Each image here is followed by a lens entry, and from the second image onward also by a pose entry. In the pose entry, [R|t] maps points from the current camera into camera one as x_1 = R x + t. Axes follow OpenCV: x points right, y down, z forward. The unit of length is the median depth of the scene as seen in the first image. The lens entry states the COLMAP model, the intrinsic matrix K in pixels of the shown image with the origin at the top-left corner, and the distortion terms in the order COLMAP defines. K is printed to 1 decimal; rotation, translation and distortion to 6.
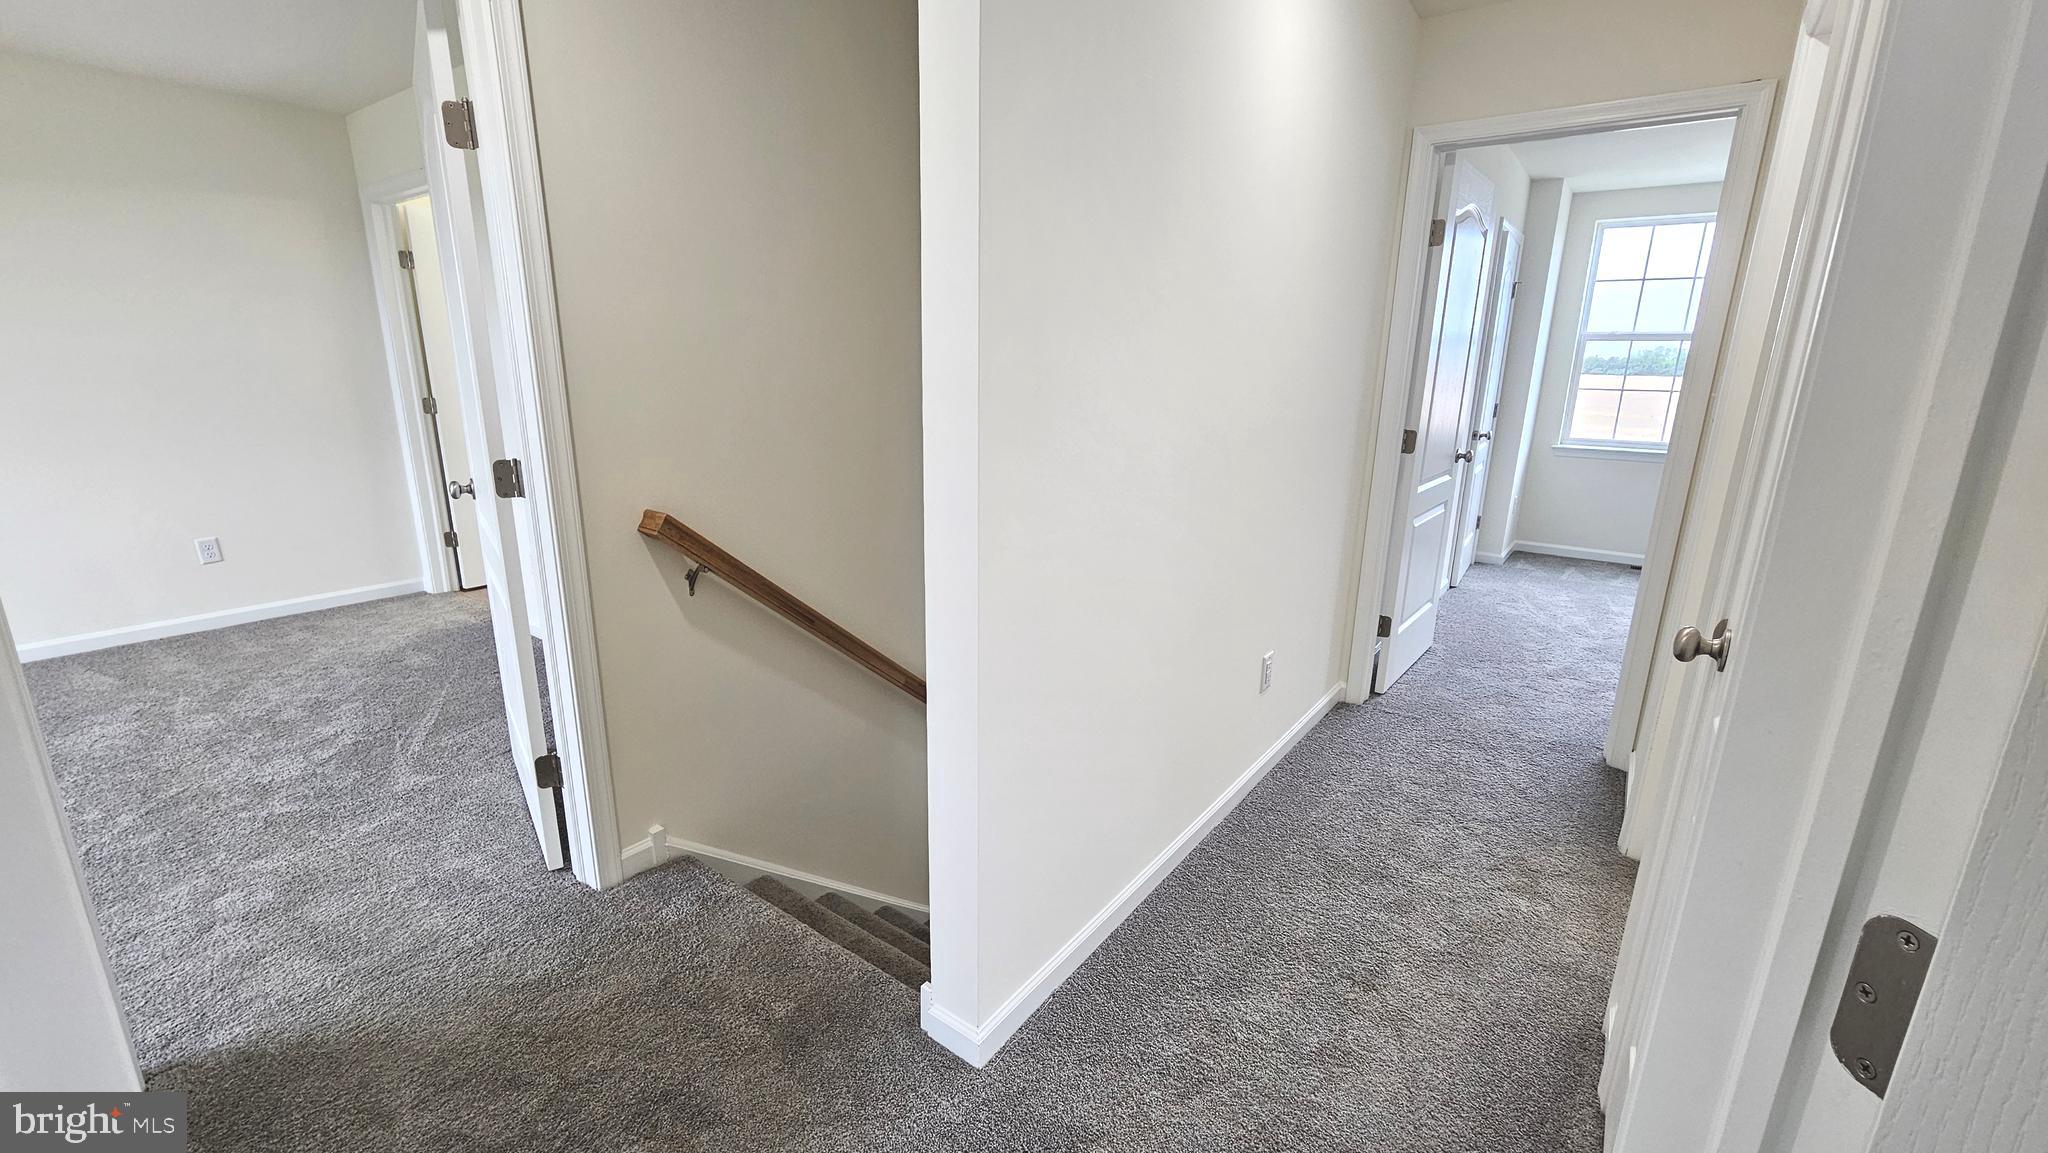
lens RADIAL K [[842.2, 0, 1013.6], [0, 842.2, 581.7], [0, 0, 1]] dist [-0.001093, -0.000098]
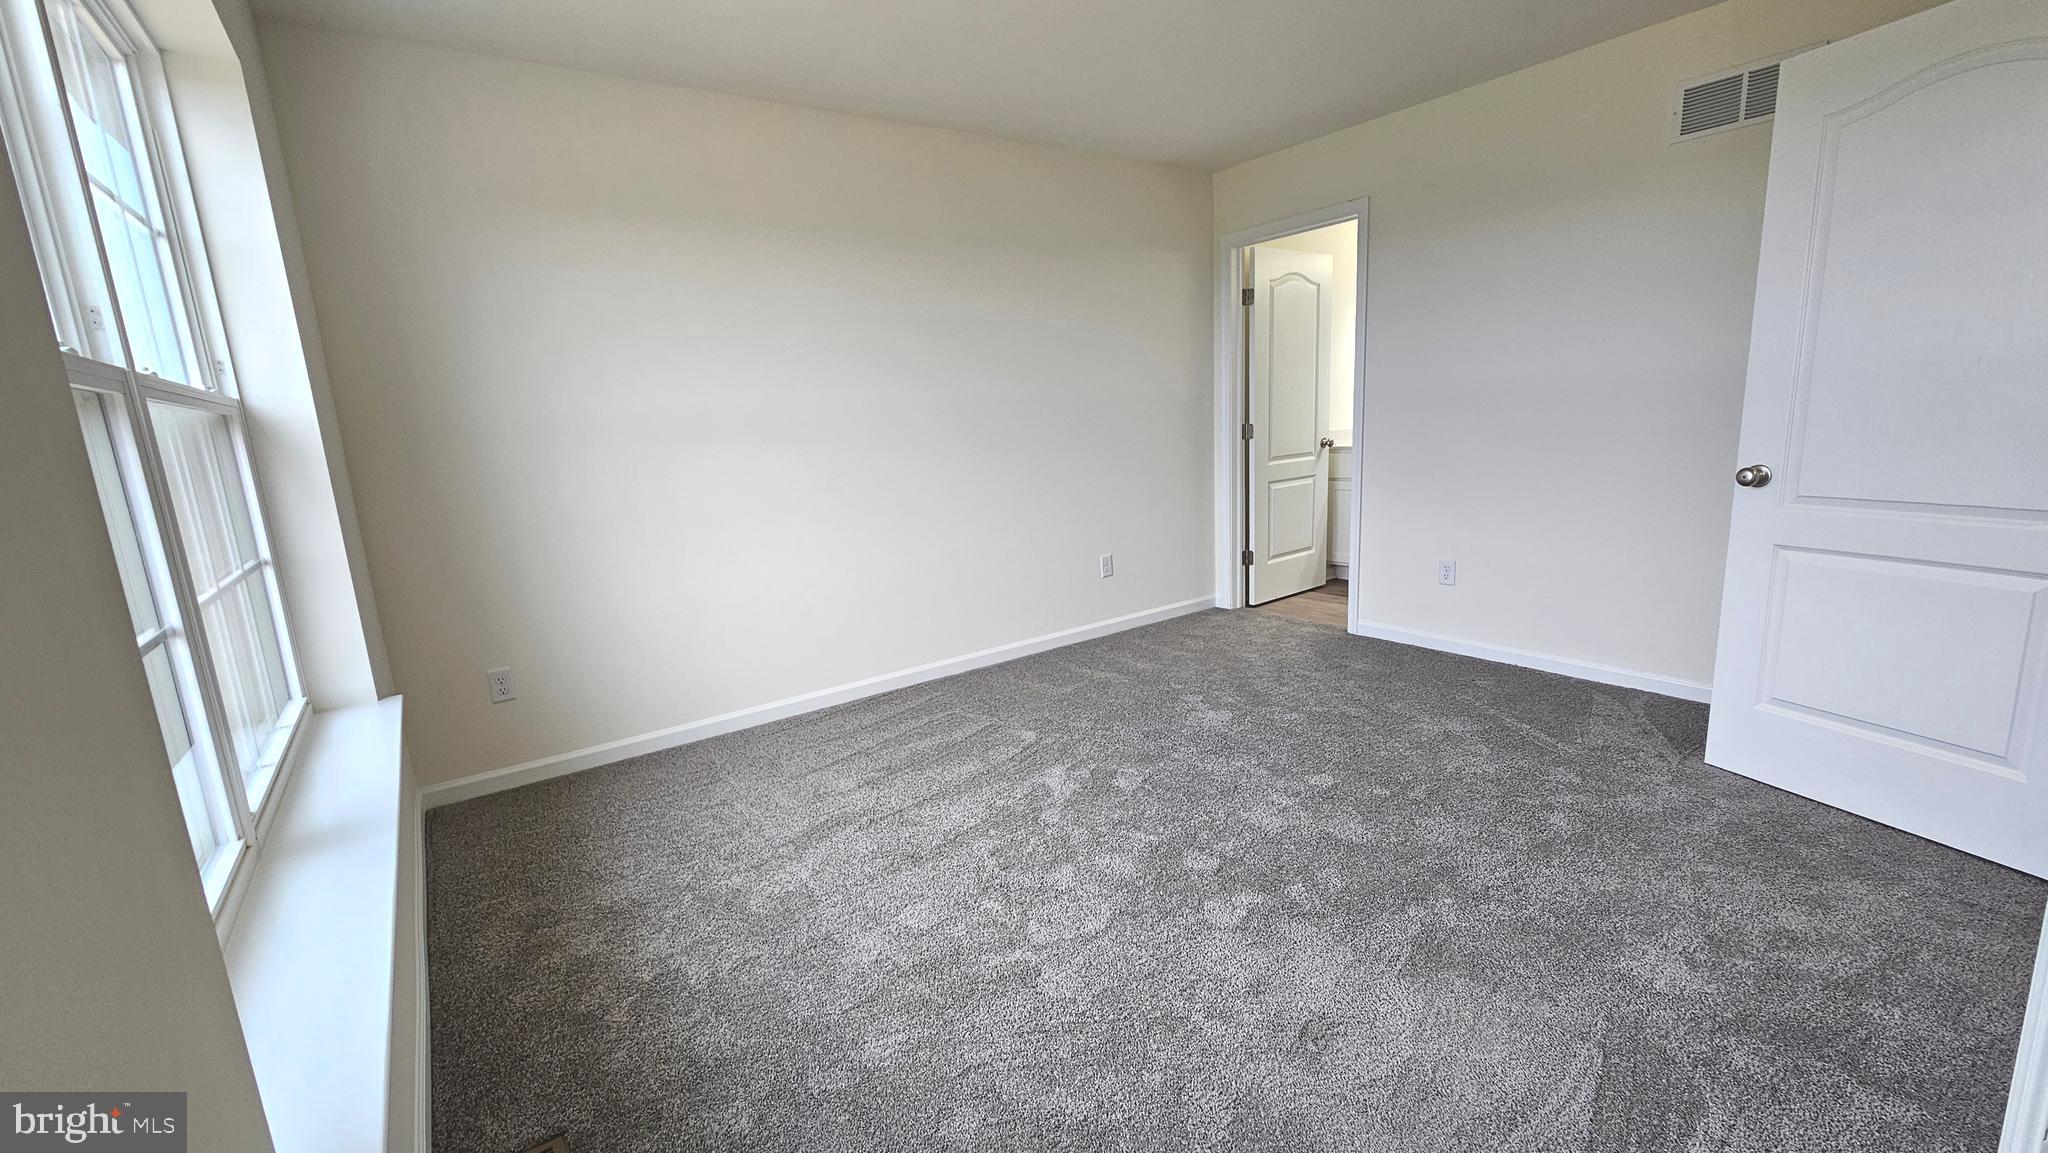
lens RADIAL K [[842.2, 0, 1013.6], [0, 842.2, 581.7], [0, 0, 1]] dist [-0.001093, -0.000098]
pose [[0.948883, -0.004051, -0.315601, -0.721449], [-0.012072, 0.998720, -0.049114, 0.041471], [0.315396, 0.050413, 0.947620, -0.108426]]
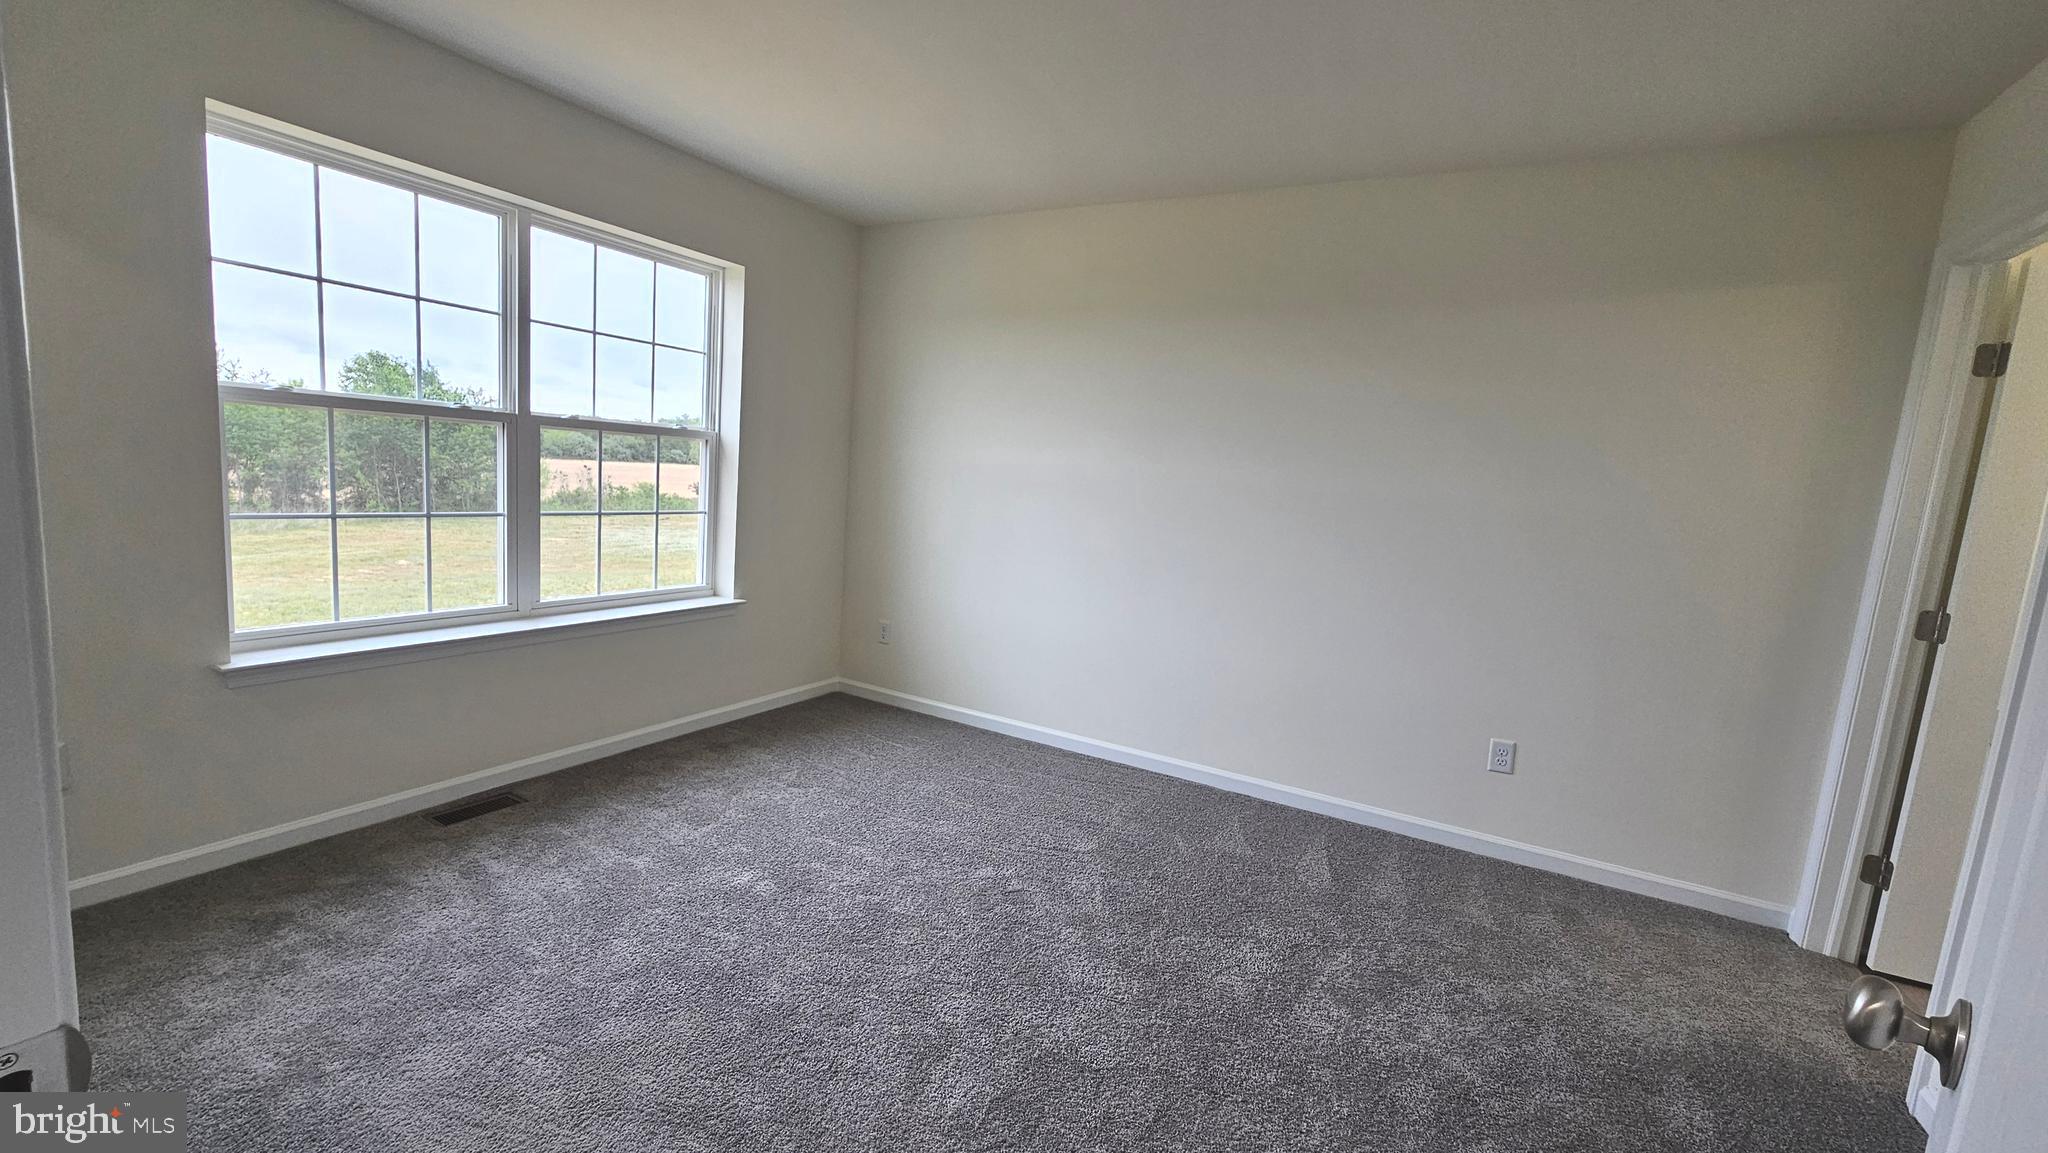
lens RADIAL K [[835.3, 0, 1008.2], [0, 835.3, 581.8], [0, 0, 1]] dist [-0.002849, -0.000456]
pose [[0.117630, 0.127558, -0.984831, -0.286503], [-0.321393, 0.943232, 0.083782, -0.106200], [0.939611, 0.306663, 0.151949, 0.419152]]
